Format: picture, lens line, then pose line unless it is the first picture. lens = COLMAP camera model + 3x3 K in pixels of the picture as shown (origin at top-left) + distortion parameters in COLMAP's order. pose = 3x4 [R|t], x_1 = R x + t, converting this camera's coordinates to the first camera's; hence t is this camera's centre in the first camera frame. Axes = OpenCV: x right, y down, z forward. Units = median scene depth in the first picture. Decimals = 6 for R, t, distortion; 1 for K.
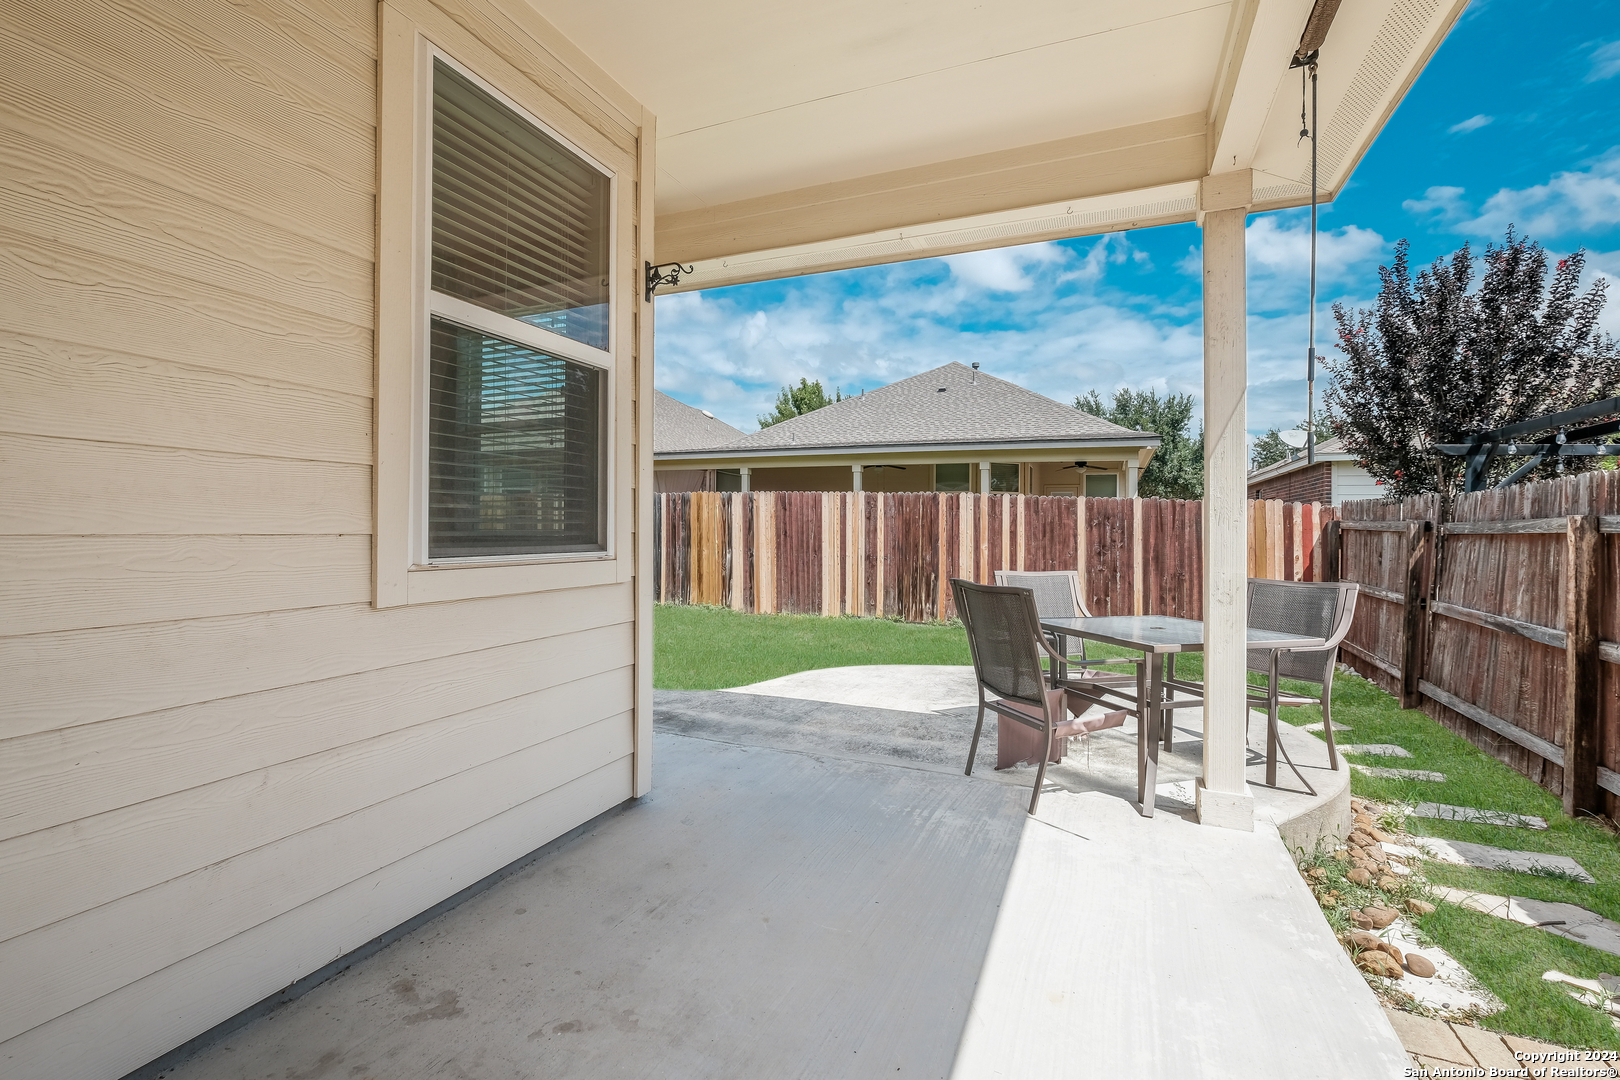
lens RADIAL K [[724.0, 0, 802.5], [0, 724.0, 535.2], [0, 0, 1]] dist [0.001909, 0.000145]
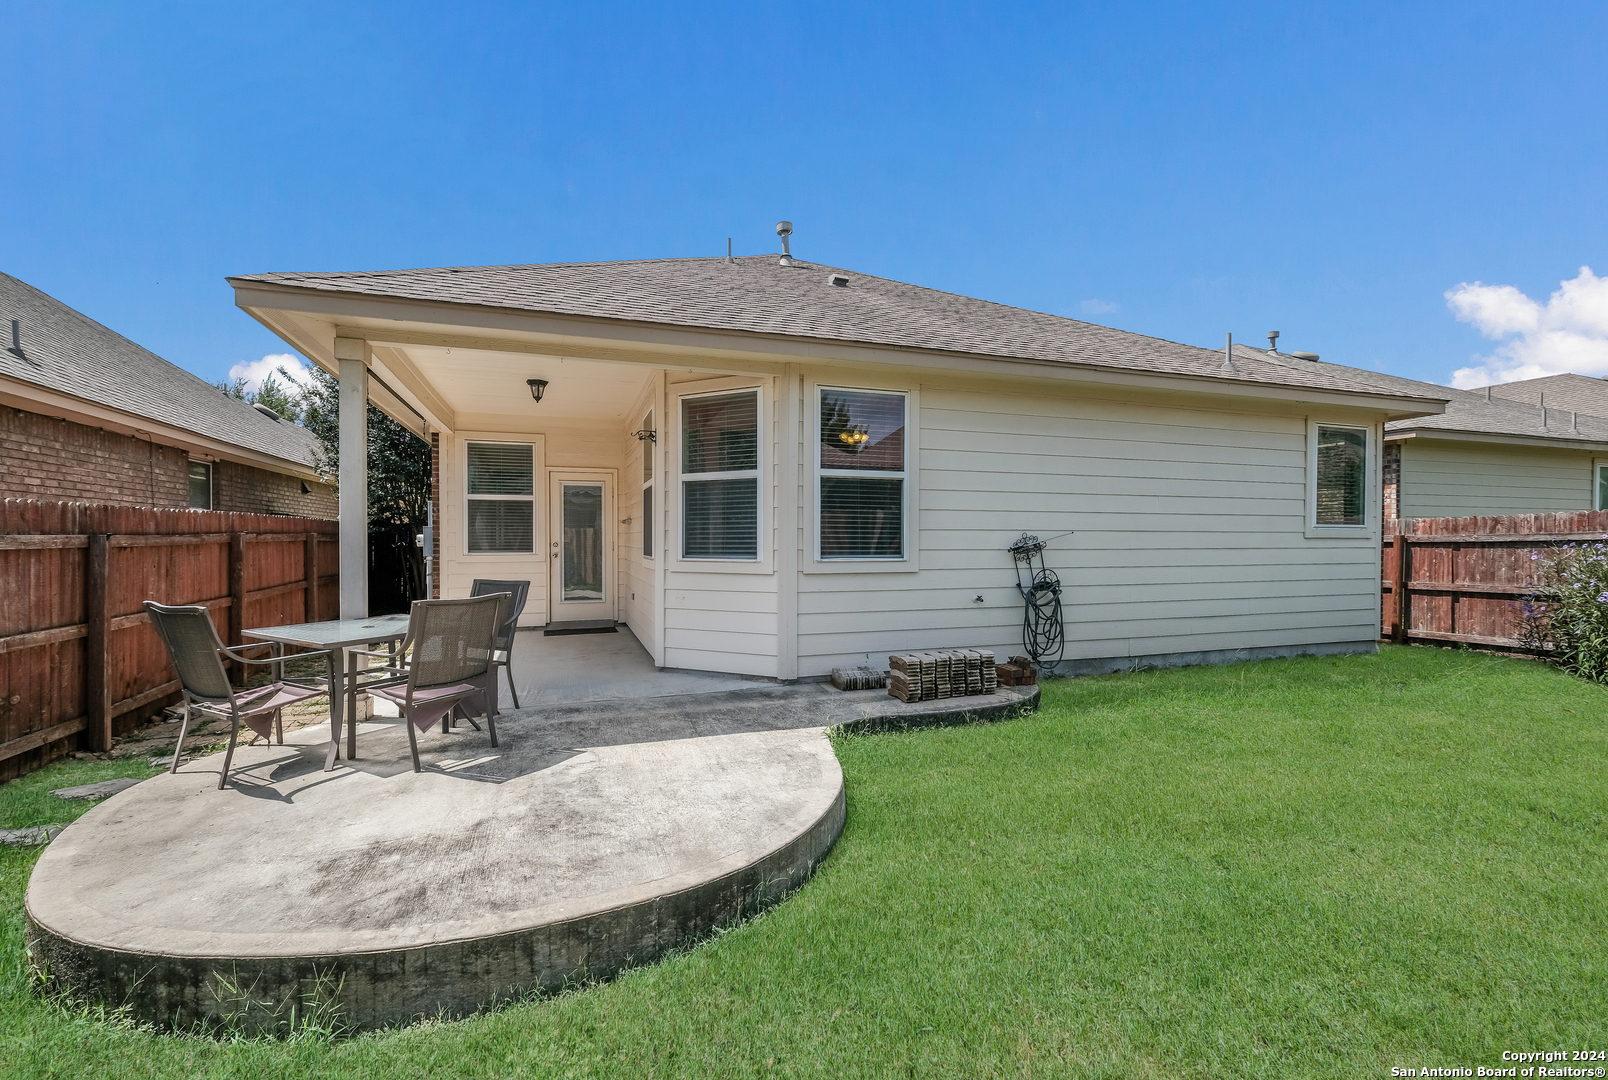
lens RADIAL K [[705.6, 0, 804.0], [0, 705.6, 540.0], [0, 0, 1]] dist [-0.000071, 0.000003]
pose [[-0.742855, -0.008516, -0.669398, 0.638049], [-0.013031, 0.999914, 0.001740, -0.030314], [0.669325, 0.010016, -0.742902, 2.054419]]
